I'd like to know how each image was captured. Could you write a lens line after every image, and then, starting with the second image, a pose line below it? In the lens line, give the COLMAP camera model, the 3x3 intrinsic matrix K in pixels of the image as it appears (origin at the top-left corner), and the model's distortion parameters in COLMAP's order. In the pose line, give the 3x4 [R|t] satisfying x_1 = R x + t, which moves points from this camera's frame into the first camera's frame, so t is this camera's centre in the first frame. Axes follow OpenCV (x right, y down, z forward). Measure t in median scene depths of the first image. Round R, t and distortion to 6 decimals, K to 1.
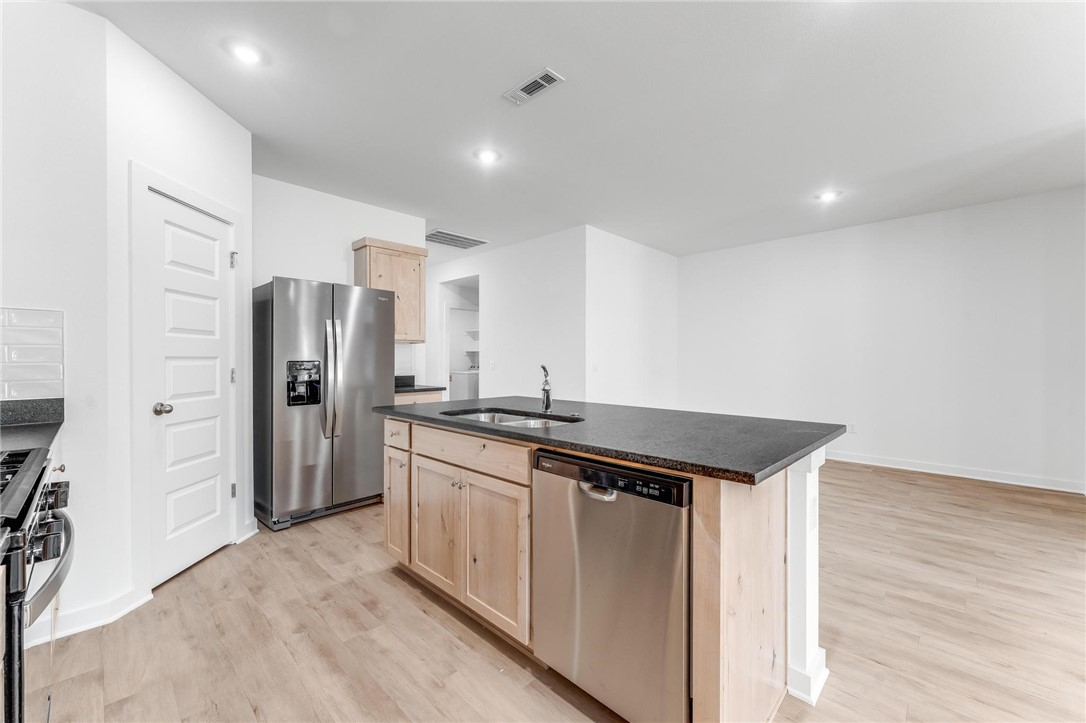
lens RADIAL K [[436.7, 0, 545.6], [0, 436.7, 361.6], [0, 0, 1]] dist [-0.000258, 0.000348]
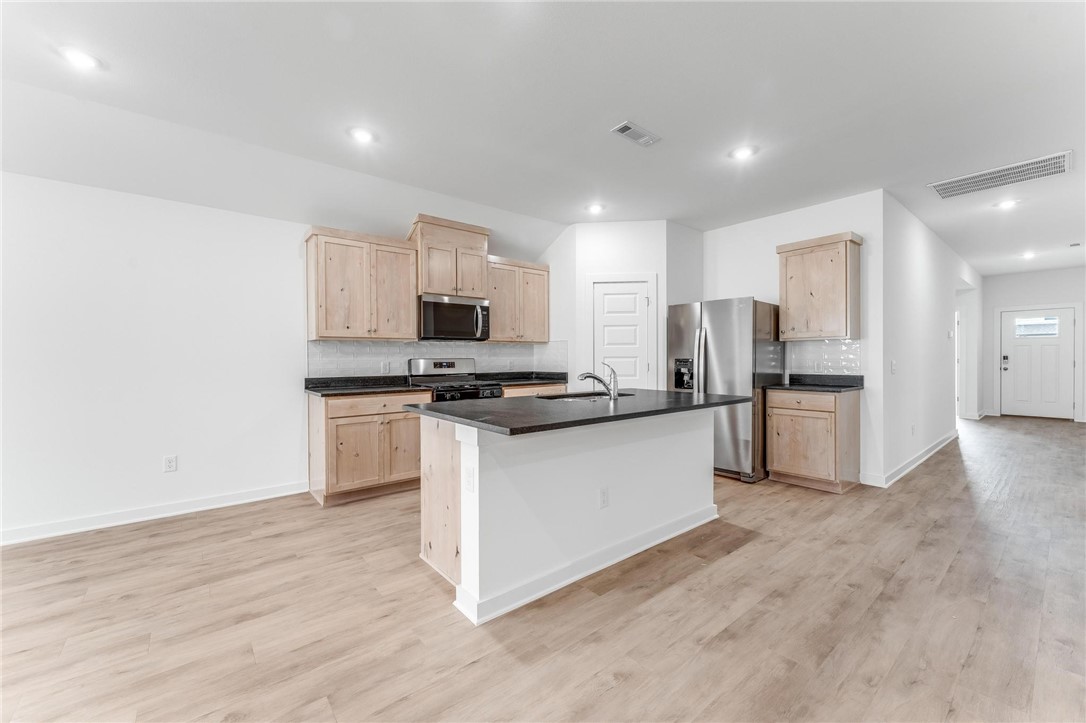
lens RADIAL K [[436.7, 0, 546.4], [0, 436.7, 361.7], [0, 0, 1]] dist [-0.000258, 0.000348]
pose [[-0.116212, 0.005595, -0.993209, 1.166706], [-0.001949, 0.999981, 0.005861, 0.000195], [0.993223, 0.002617, -0.116199, 0.860832]]
